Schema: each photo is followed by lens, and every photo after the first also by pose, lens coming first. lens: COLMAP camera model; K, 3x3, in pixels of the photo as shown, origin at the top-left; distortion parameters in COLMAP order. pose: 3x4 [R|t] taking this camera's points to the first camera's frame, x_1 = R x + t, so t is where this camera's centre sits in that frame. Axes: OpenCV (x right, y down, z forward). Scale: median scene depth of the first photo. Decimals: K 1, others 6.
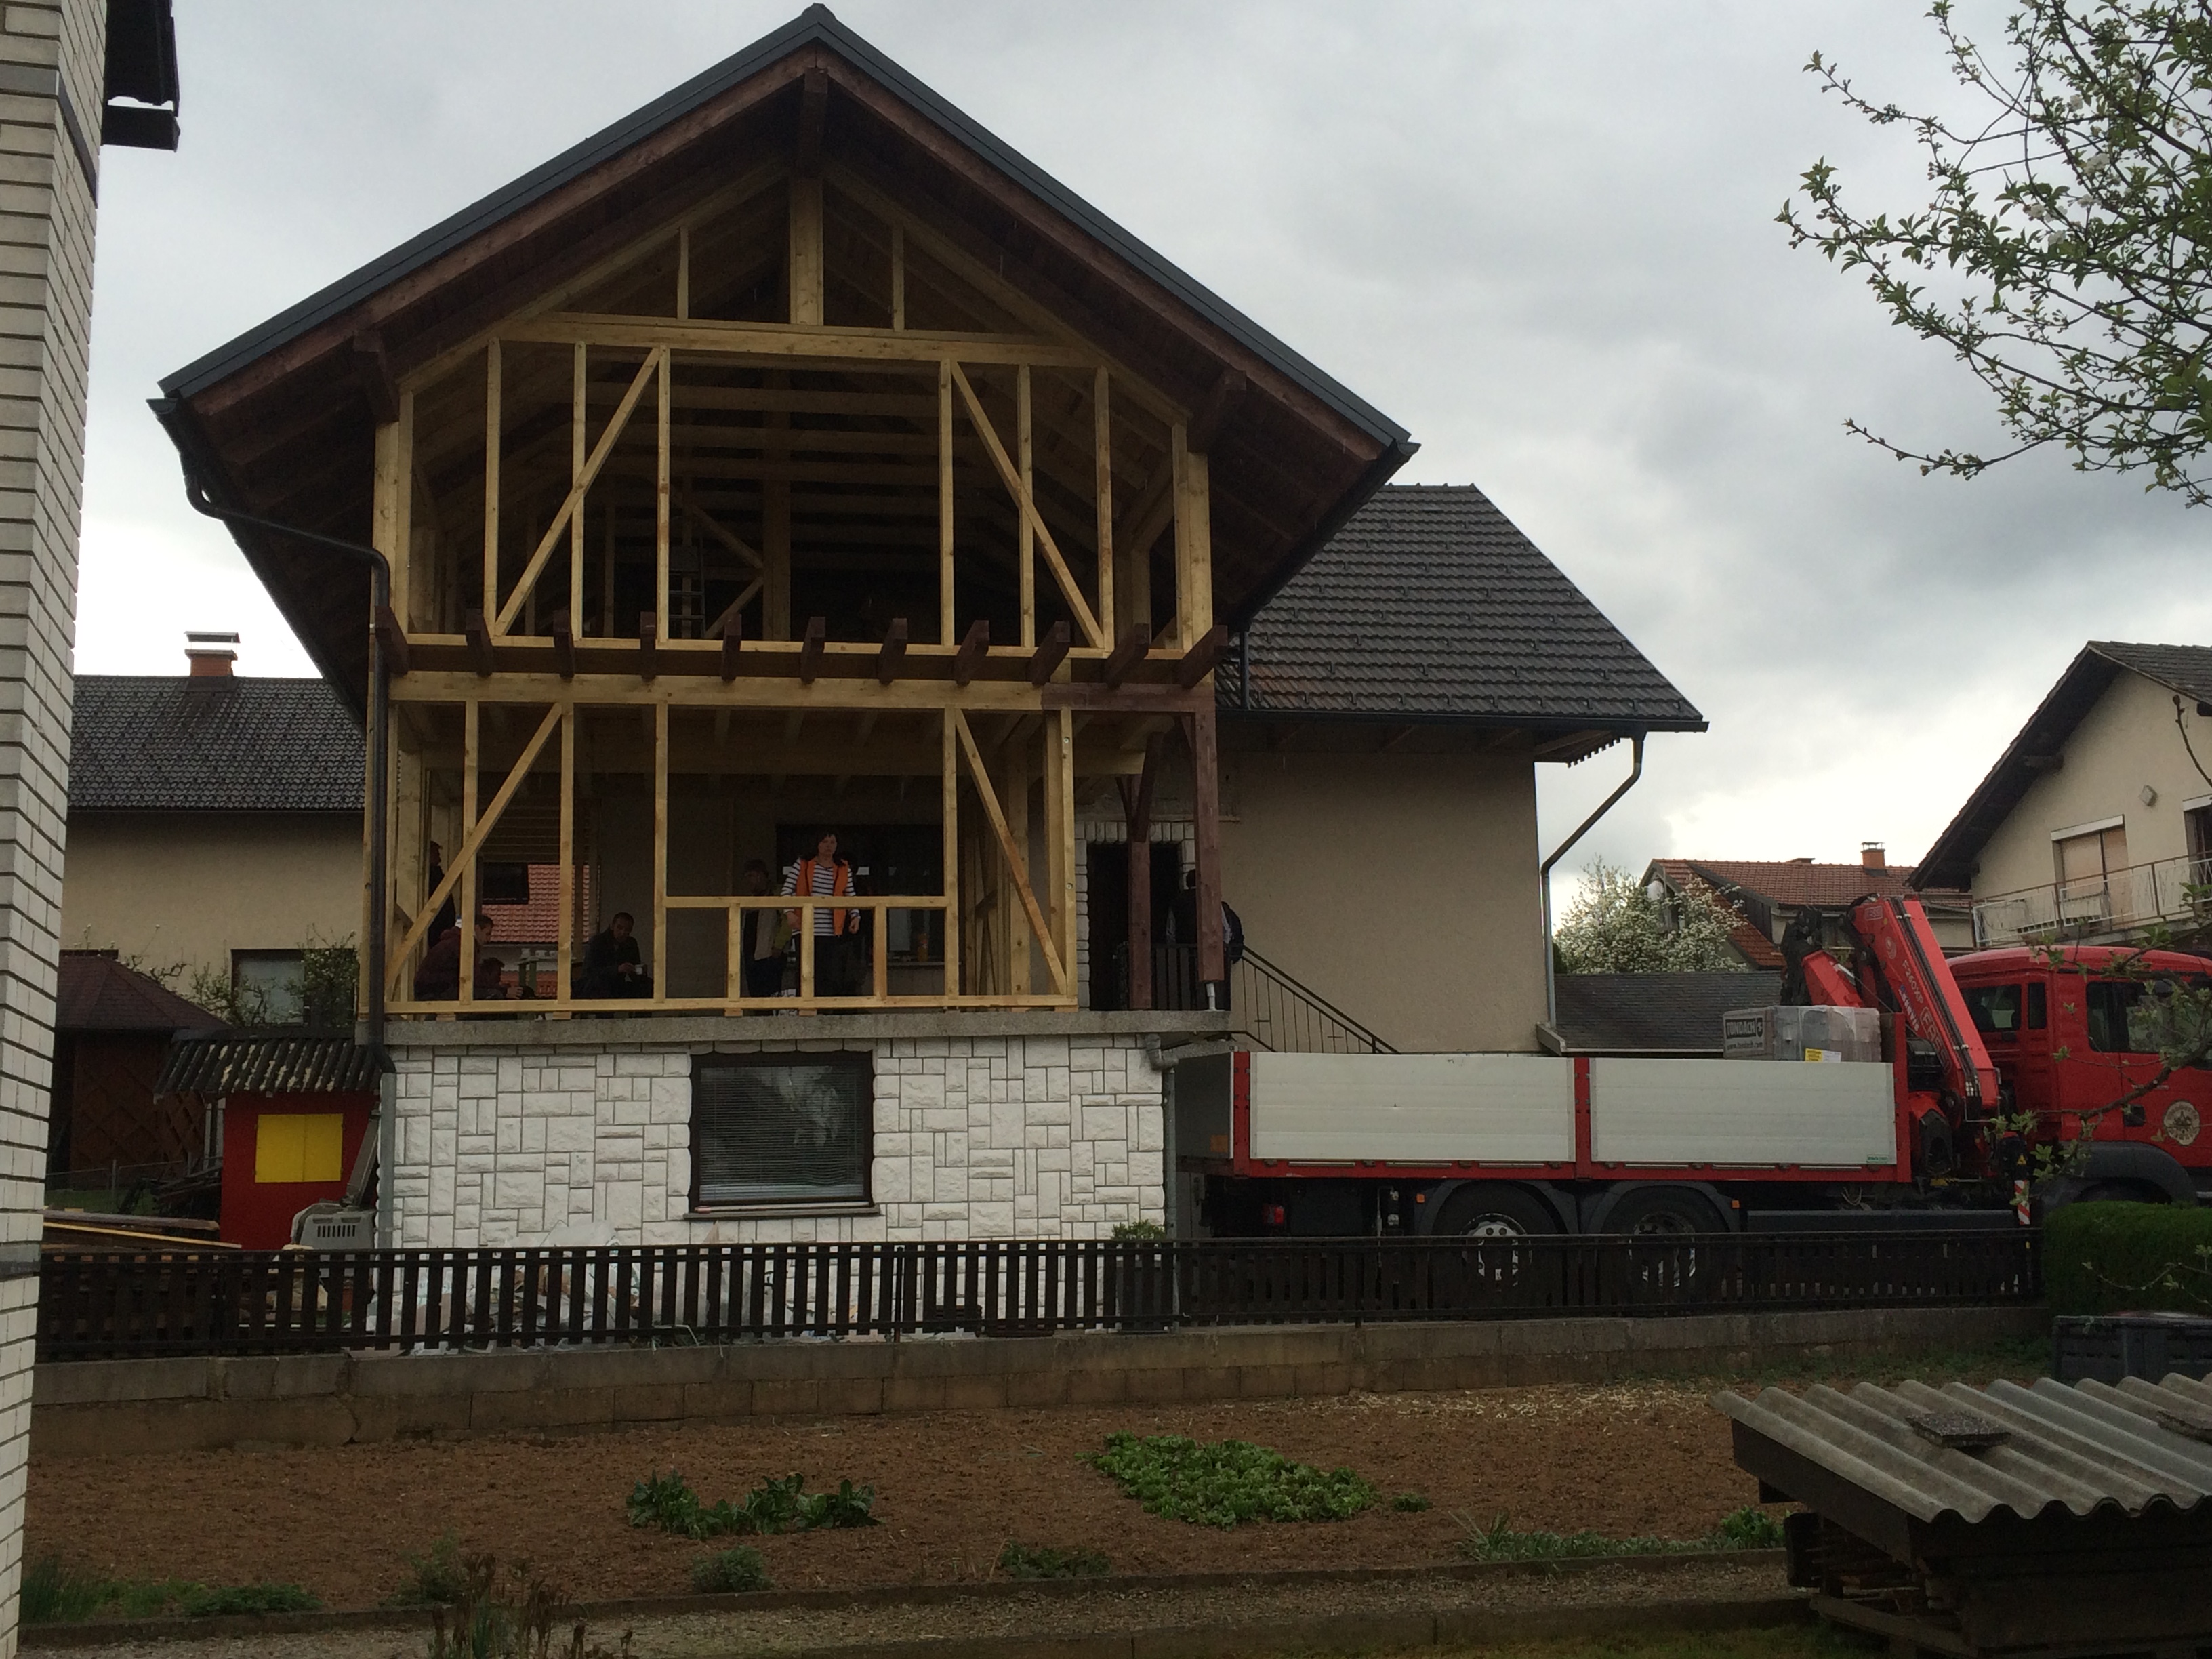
lens RADIAL K [[2299.2, 0, 1106.0], [0, 2299.2, 829.5], [0, 0, 1]] dist [0.063240, 0.009013]
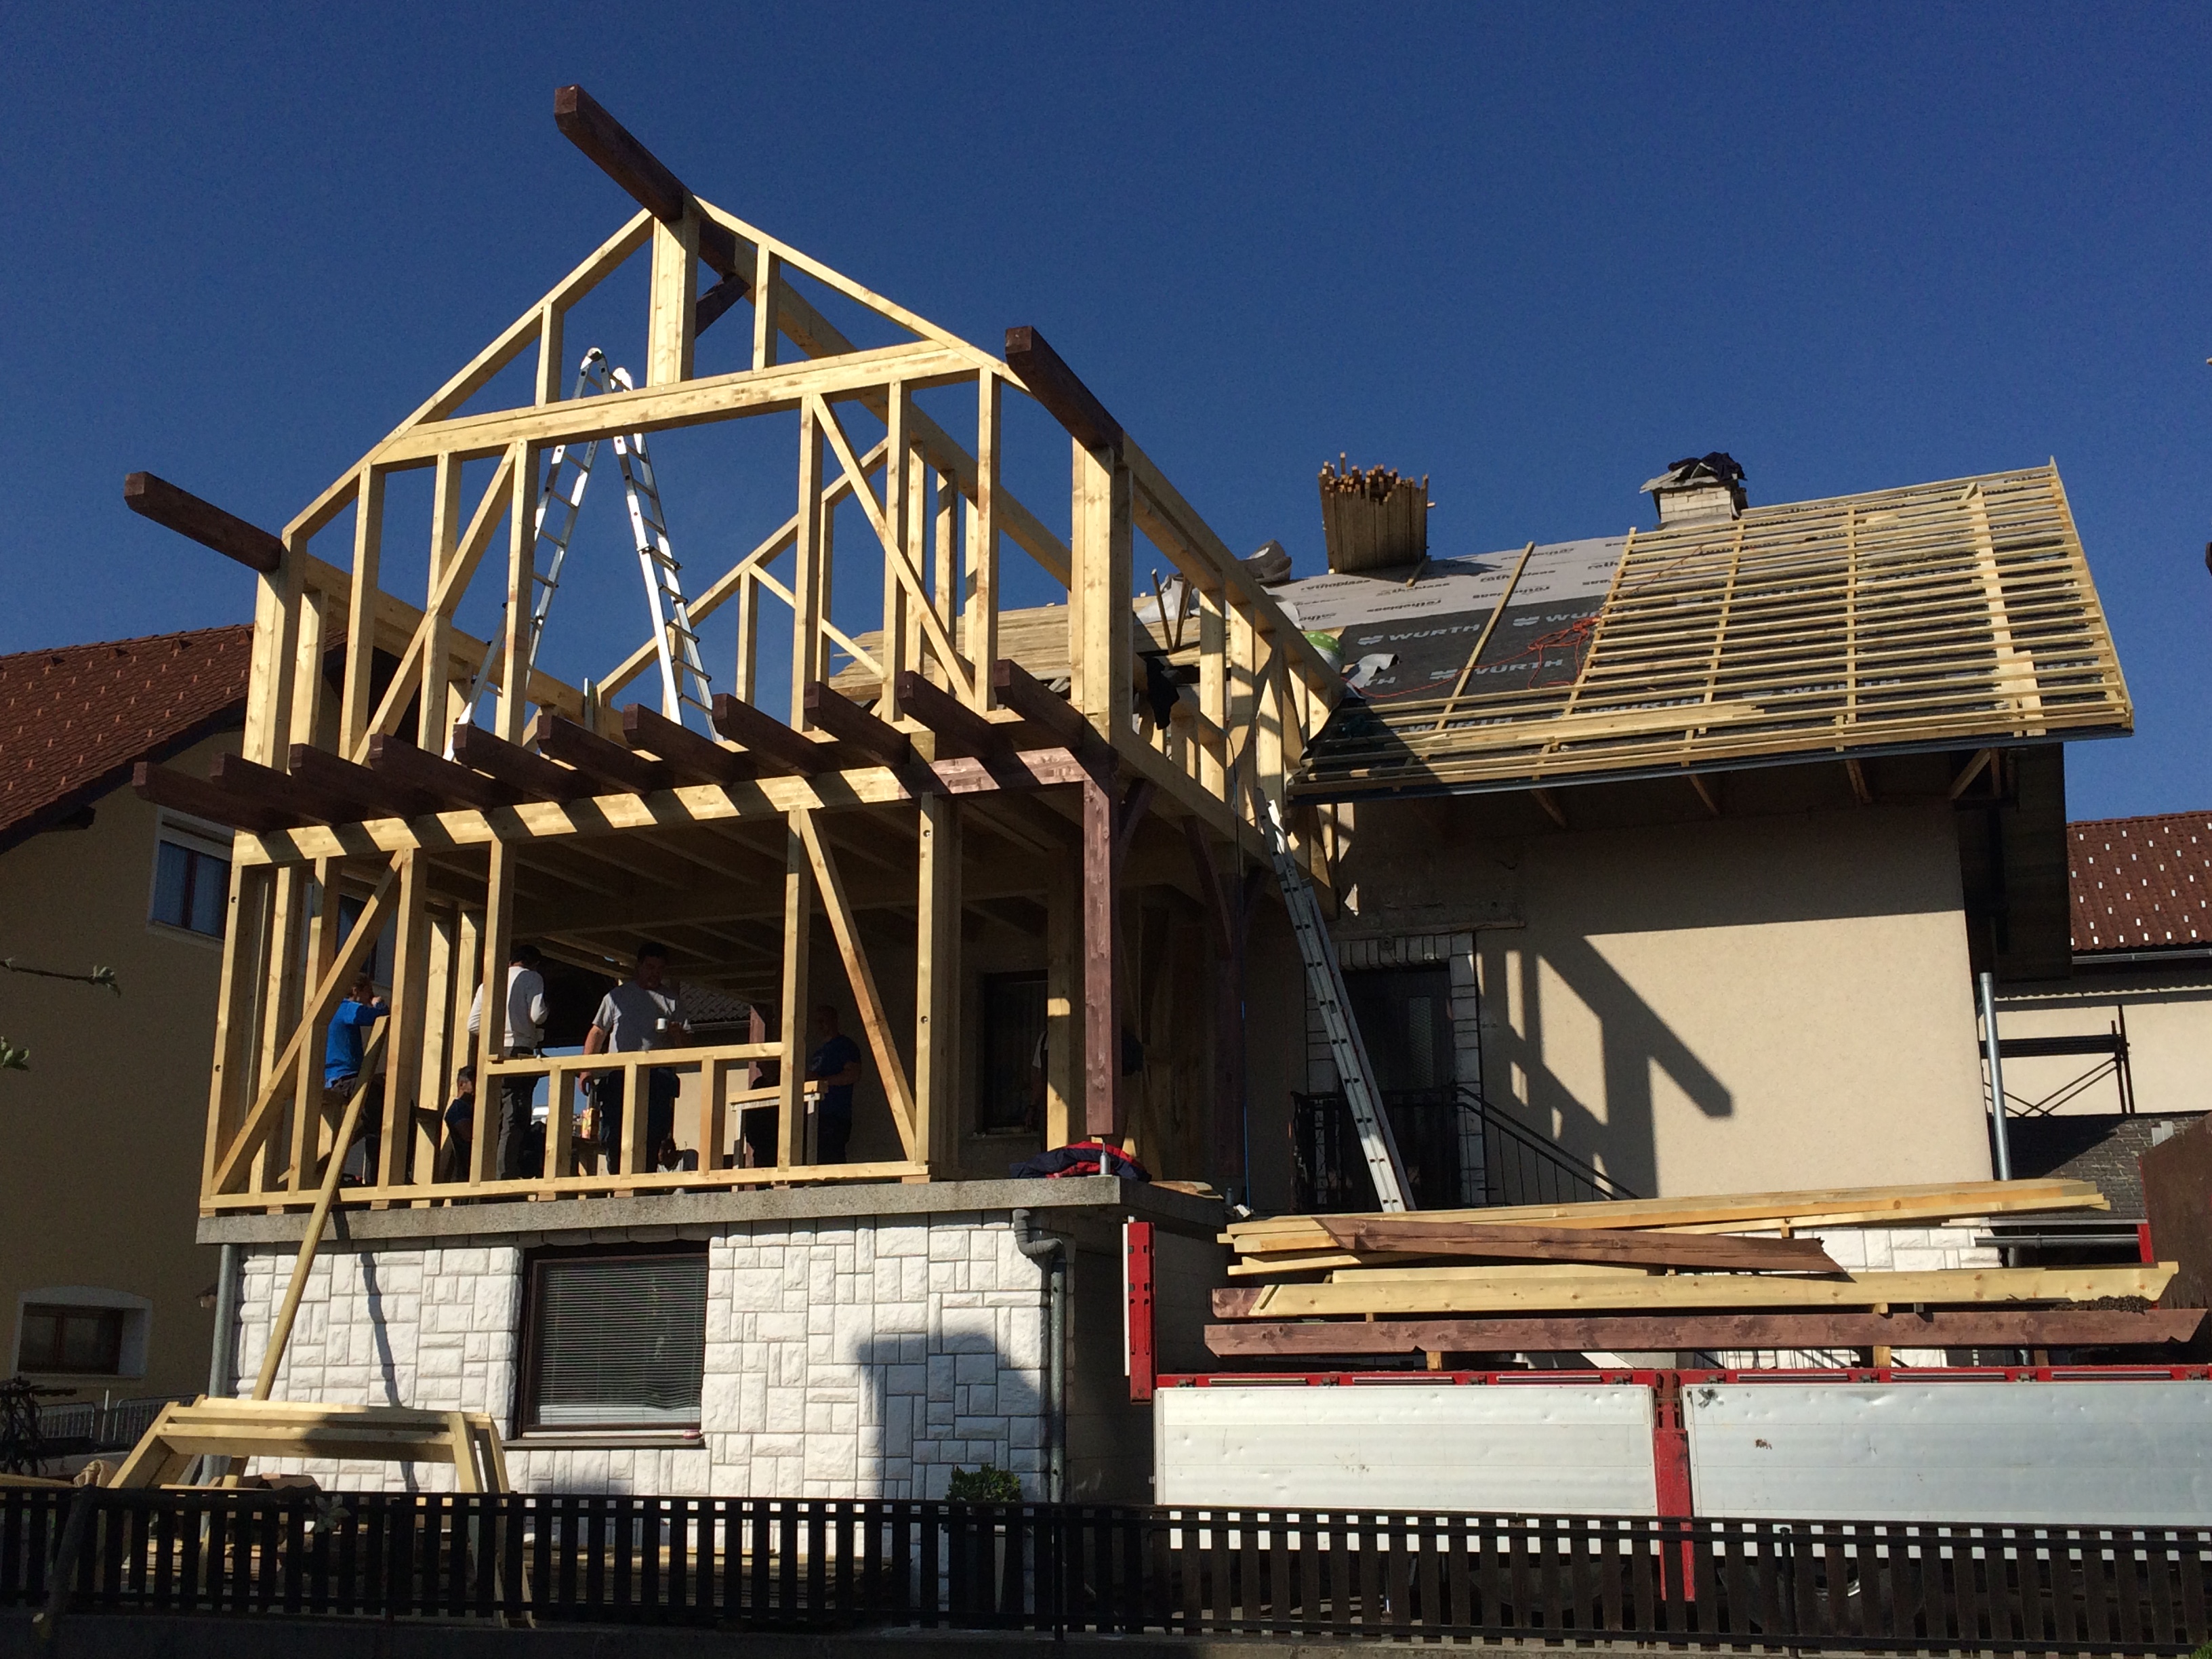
lens RADIAL K [[2304.0, 0, 1106.0], [0, 2304.0, 829.5], [0, 0, 1]] dist [0.083258, -0.115303]
pose [[0.863435, -0.103316, -0.493767, 0.436021], [0.063074, 0.993232, -0.097529, 0.041359], [0.500502, 0.053066, 0.864108, 0.360212]]
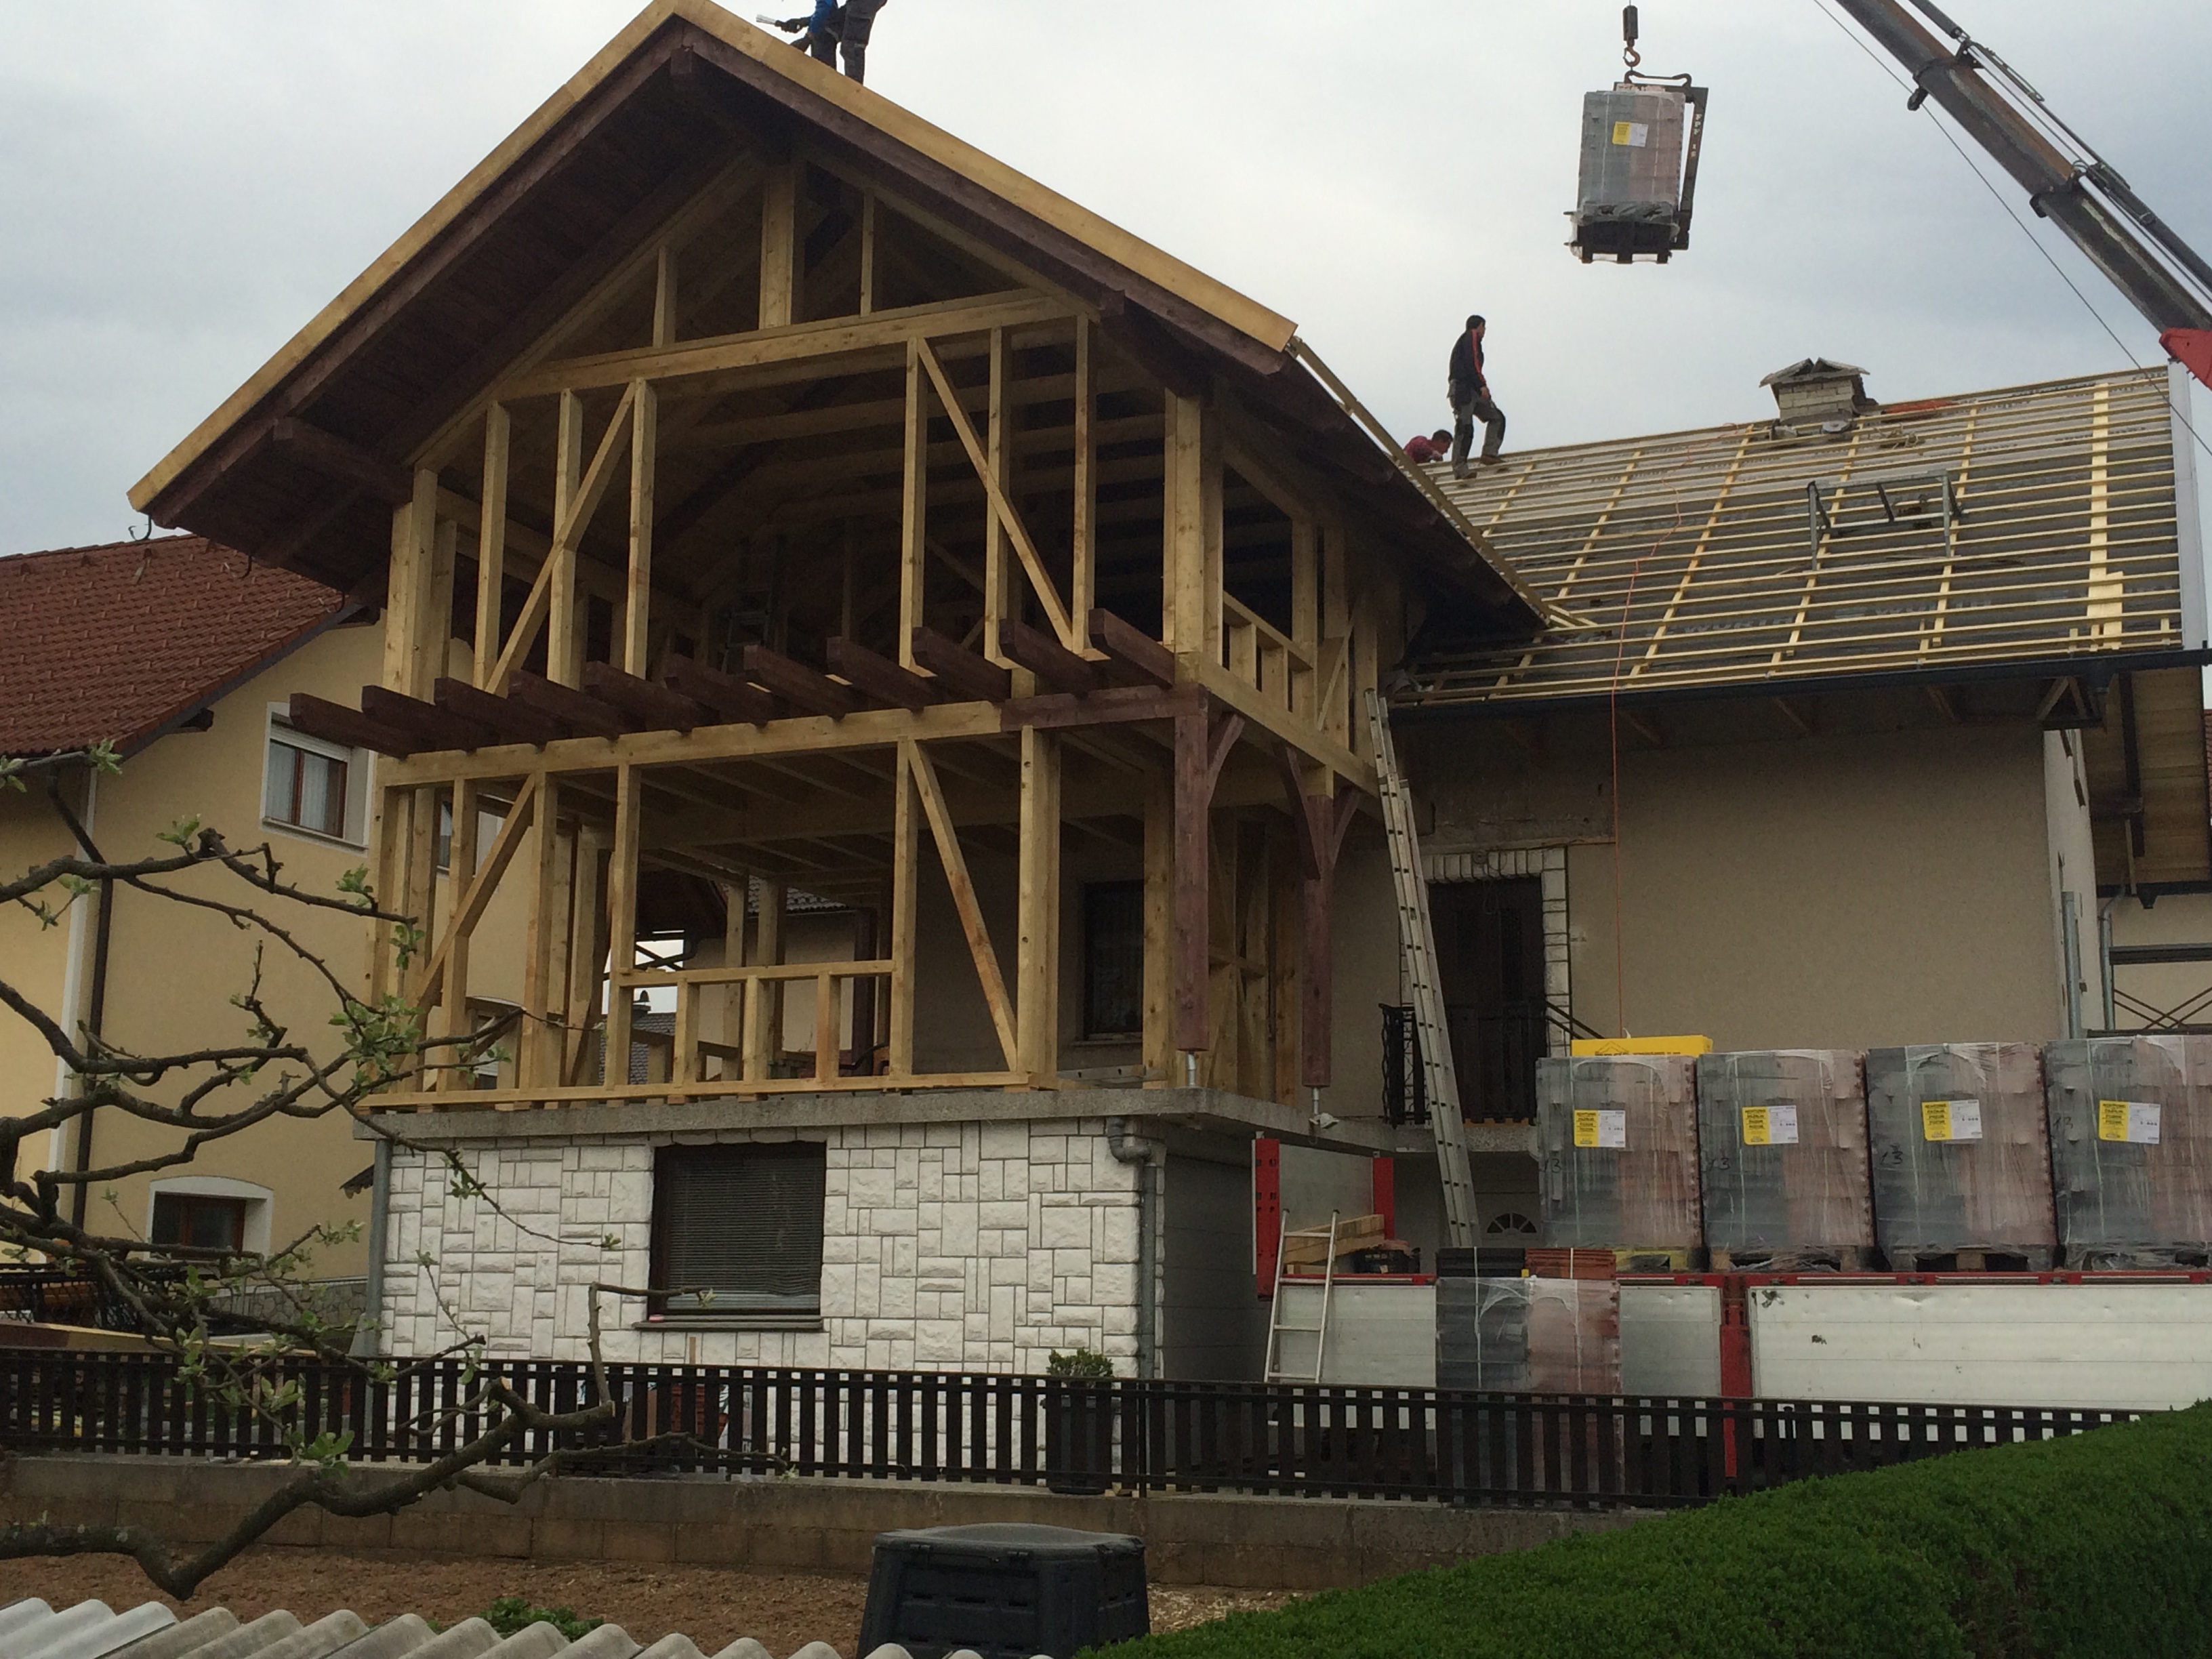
lens RADIAL K [[2555.4, 0, 1106.0], [0, 2555.4, 829.5], [0, 0, 1]] dist [0.069052, -0.019047]
pose [[0.838007, -0.072785, -0.540784, 0.519901], [0.058022, 0.997331, -0.044320, 0.027828], [0.542566, 0.005763, 0.839993, 0.244290]]
